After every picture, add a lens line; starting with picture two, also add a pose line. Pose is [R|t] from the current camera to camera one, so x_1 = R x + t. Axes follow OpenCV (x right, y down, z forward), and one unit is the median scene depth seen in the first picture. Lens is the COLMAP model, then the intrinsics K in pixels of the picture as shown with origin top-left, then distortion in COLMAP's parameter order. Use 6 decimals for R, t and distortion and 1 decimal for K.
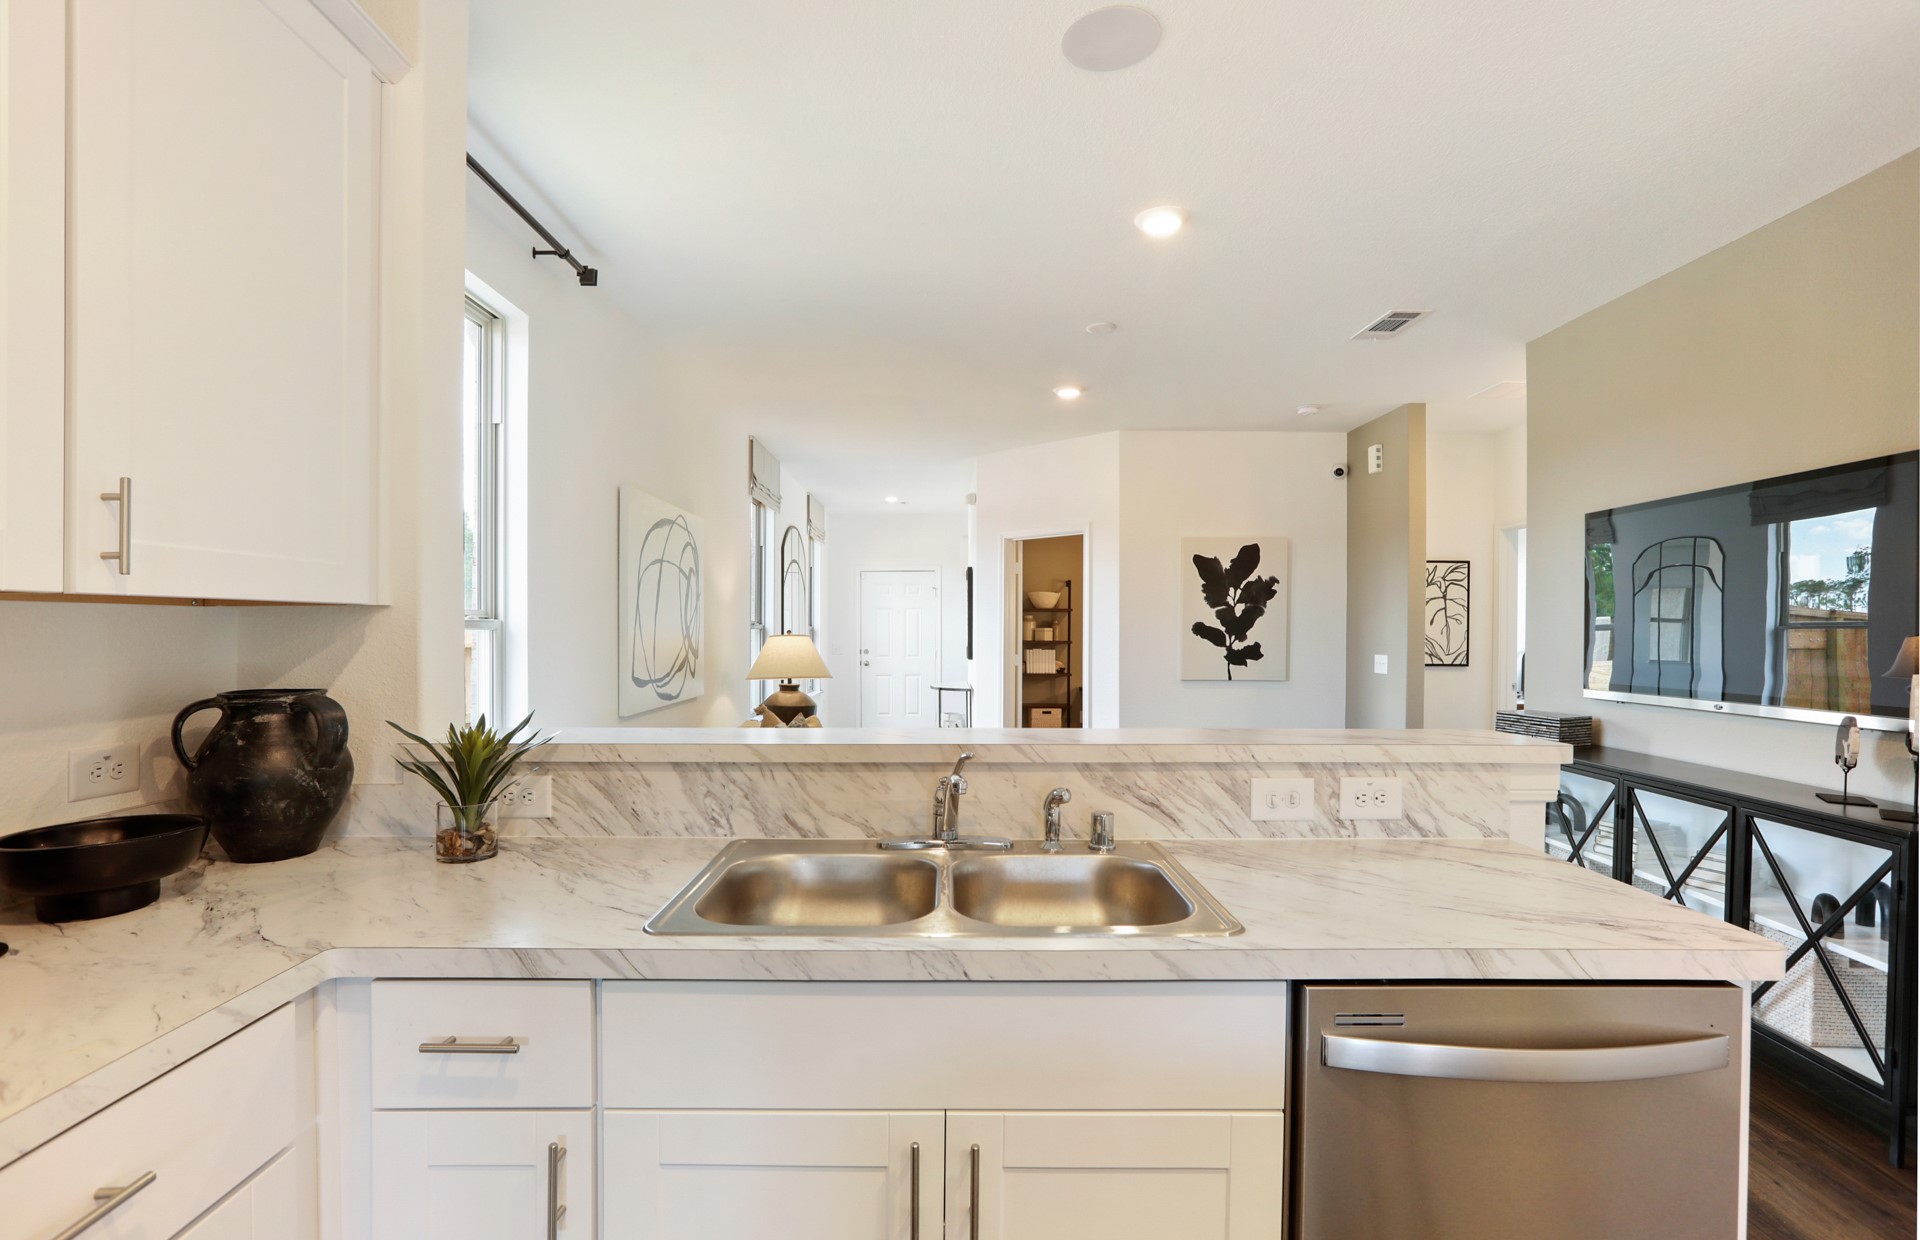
lens RADIAL K [[892.5, 0, 944.8], [0, 892.5, 618.1], [0, 0, 1]] dist [-0.038838, 0.014468]
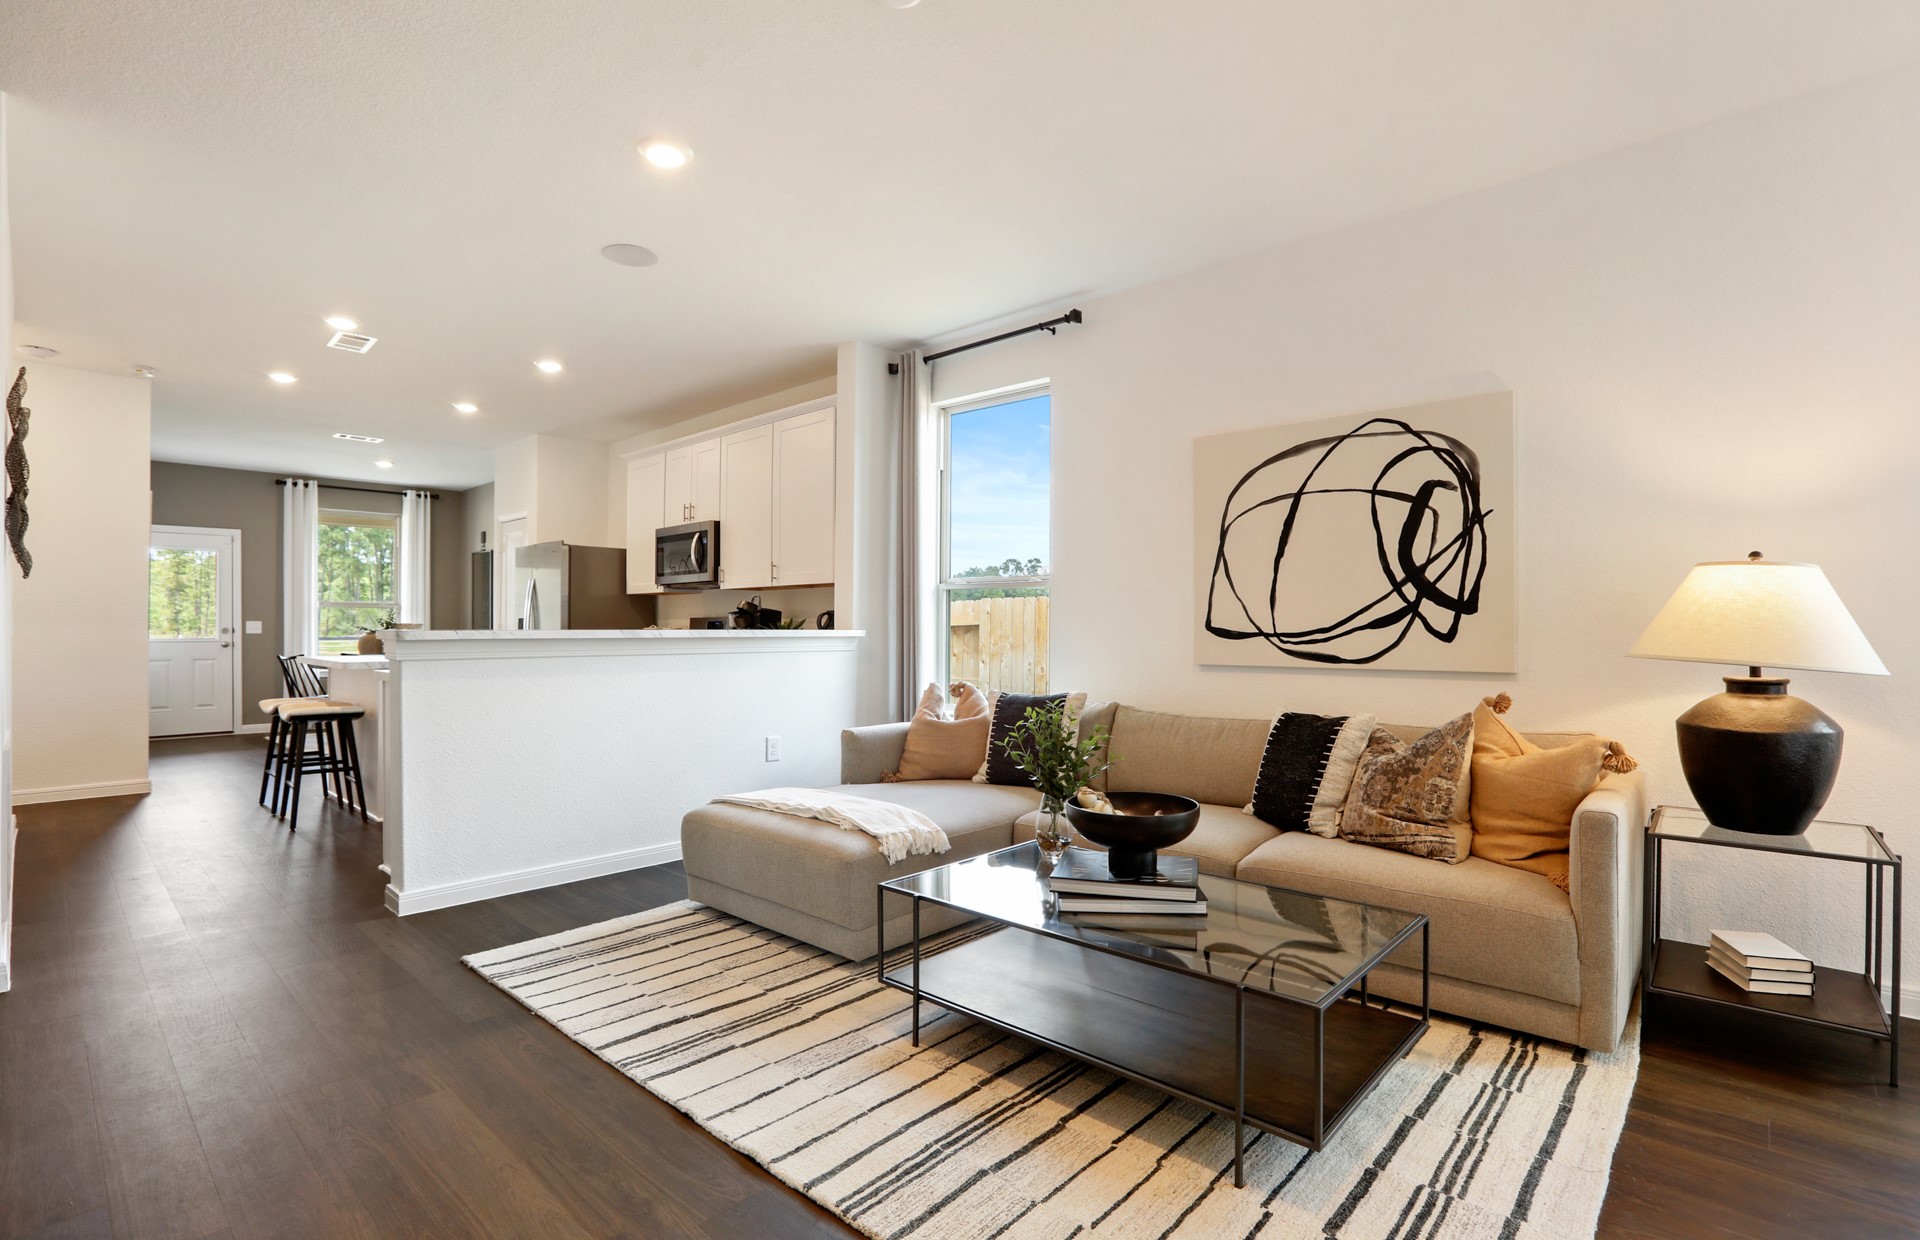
lens RADIAL K [[892.5, 0, 953.3], [0, 892.5, 627.7], [0, 0, 1]] dist [-0.038838, 0.014468]
pose [[-0.688423, -0.007476, -0.725271, 0.356399], [0.002952, 0.999910, -0.013108, 0.049920], [0.725303, -0.011165, -0.688339, 0.914460]]
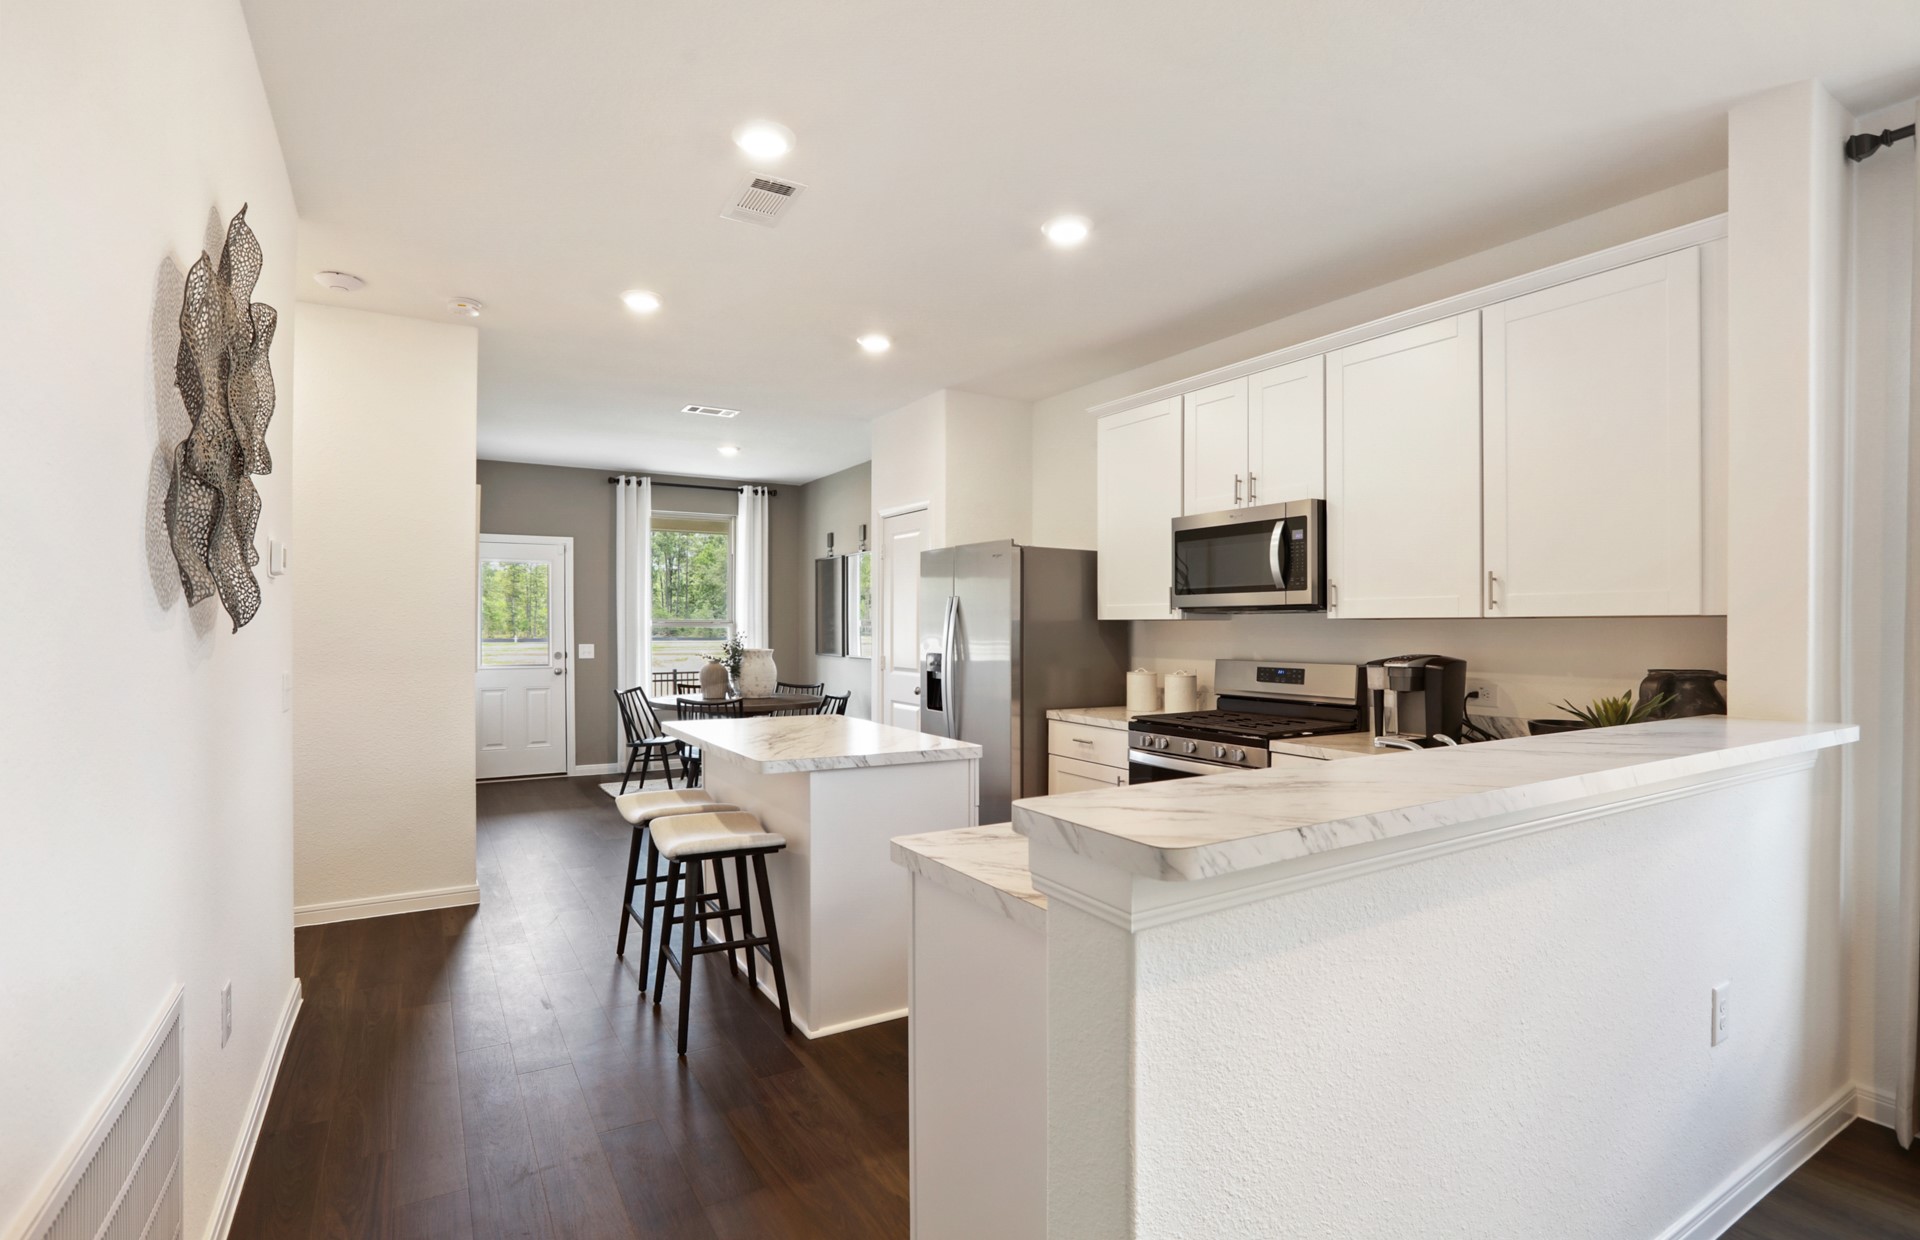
lens RADIAL K [[892.5, 0, 948.6], [0, 892.5, 633.0], [0, 0, 1]] dist [-0.038838, 0.014468]
pose [[-0.856259, -0.004068, -0.516530, 0.313468], [-0.002704, 0.999991, -0.003393, 0.005732], [0.516539, -0.001508, -0.856262, 0.437316]]
